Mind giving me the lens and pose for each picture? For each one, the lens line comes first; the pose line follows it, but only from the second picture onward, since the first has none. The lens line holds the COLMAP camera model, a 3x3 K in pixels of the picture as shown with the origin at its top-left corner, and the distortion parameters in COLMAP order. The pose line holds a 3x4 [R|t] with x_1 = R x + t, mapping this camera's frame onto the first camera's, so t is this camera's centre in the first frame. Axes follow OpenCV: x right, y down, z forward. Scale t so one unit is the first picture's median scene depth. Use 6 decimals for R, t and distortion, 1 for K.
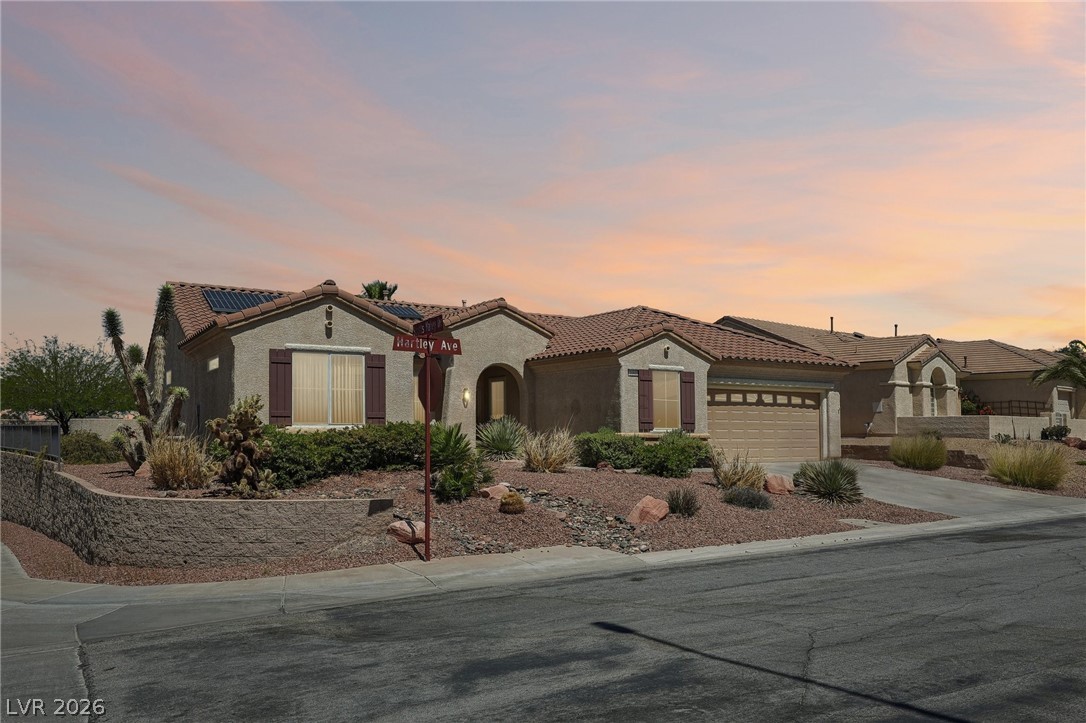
lens RADIAL K [[889.6, 0, 543.1], [0, 889.6, 360.6], [0, 0, 1]] dist [0.007629, 0.000279]
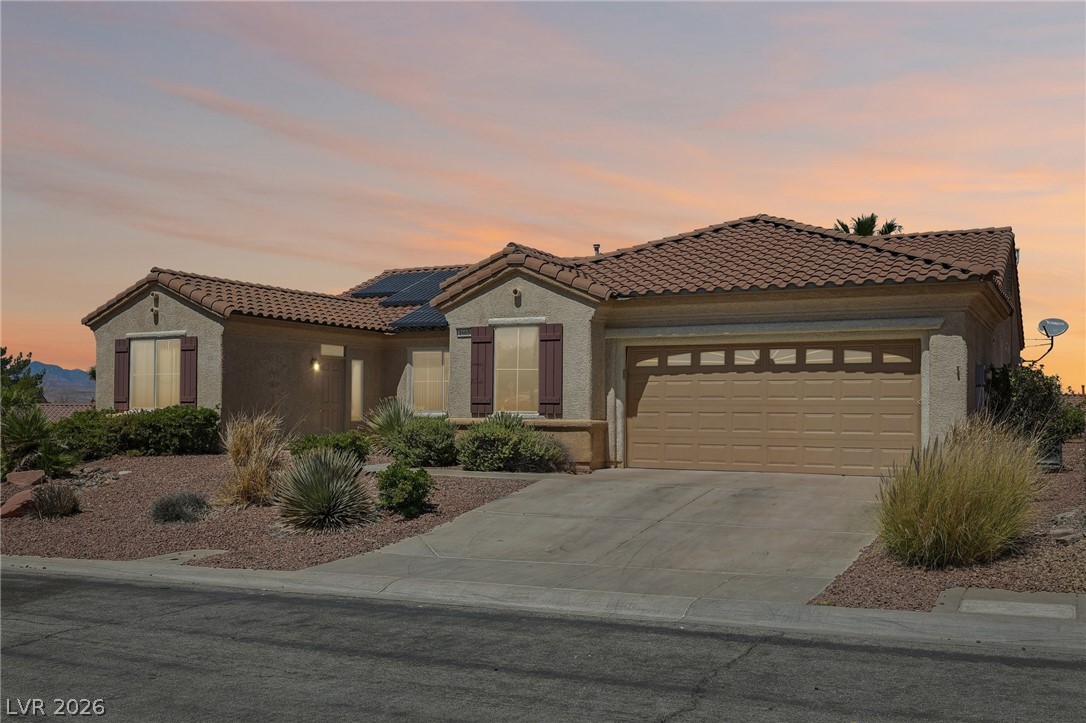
lens RADIAL K [[1090.9, 0, 543.5], [0, 1090.9, 363.8], [0, 0, 1]] dist [-0.003381, 0.000000]
pose [[0.488355, -0.041310, -0.871667, 0.839945], [0.064615, 0.997849, -0.011089, 0.049330], [0.870250, -0.050907, 0.489974, 0.598852]]
